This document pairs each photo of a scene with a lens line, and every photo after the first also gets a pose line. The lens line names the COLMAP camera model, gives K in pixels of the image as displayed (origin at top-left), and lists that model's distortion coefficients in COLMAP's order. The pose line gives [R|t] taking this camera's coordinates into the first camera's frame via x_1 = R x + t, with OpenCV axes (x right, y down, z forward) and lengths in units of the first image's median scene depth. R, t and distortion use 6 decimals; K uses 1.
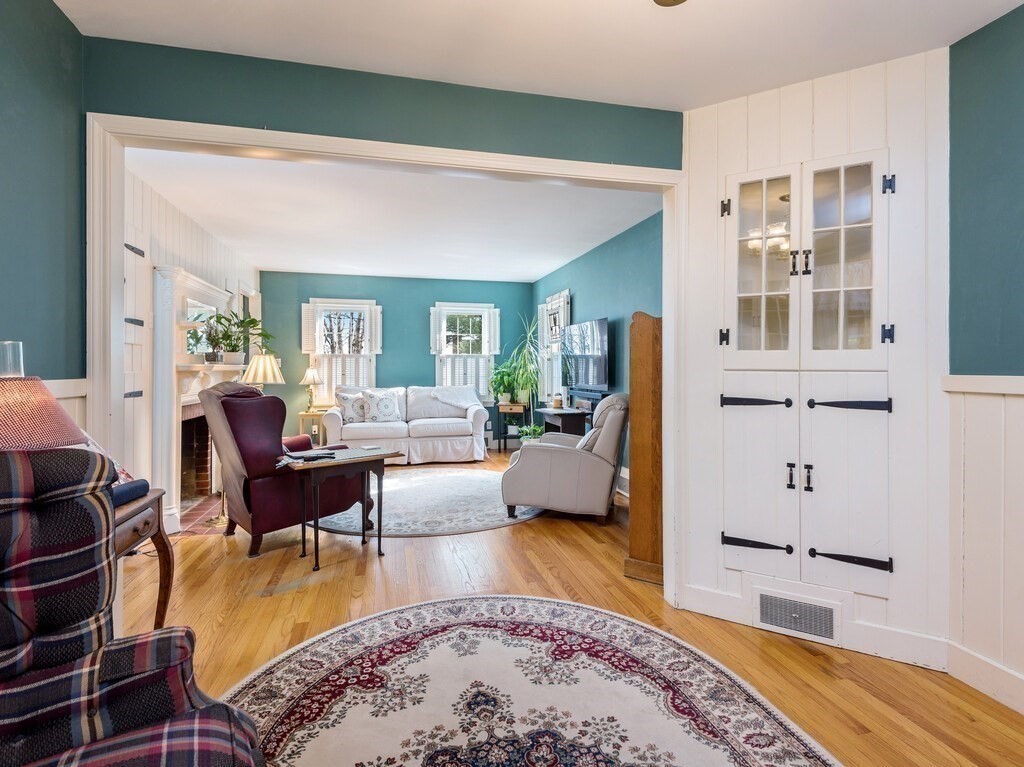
lens RADIAL K [[483.2, 0, 507.8], [0, 483.2, 373.8], [0, 0, 1]] dist [0.009770, -0.001521]
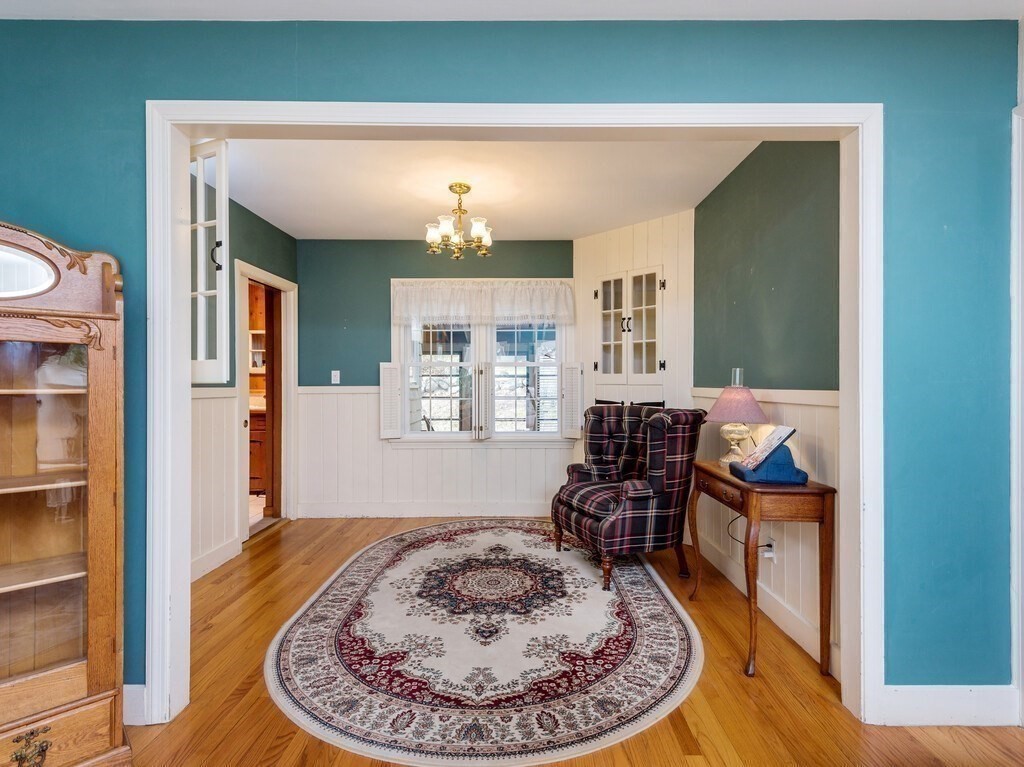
lens RADIAL K [[483.2, 0, 518.8], [0, 483.2, 381.7], [0, 0, 1]] dist [0.009770, -0.001521]
pose [[-0.968443, 0.002336, 0.249223, -0.396202], [0.003806, 0.999978, 0.005416, -0.015037], [-0.249205, 0.006193, -0.968431, 1.901939]]
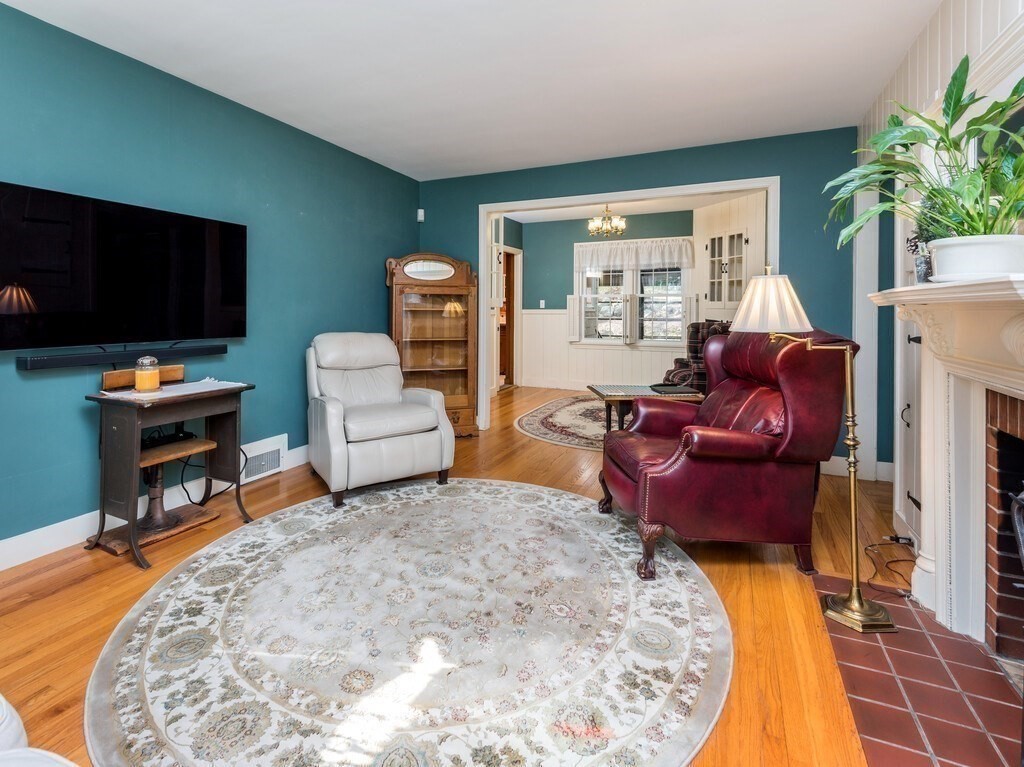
lens RADIAL K [[483.2, 0, 515.2], [0, 483.2, 385.5], [0, 0, 1]] dist [0.009770, -0.001521]
pose [[-0.783131, -0.096656, 0.614300, -1.134543], [0.006415, 0.986538, 0.163404, -0.019232], [-0.621824, 0.131907, -0.771968, 2.935667]]
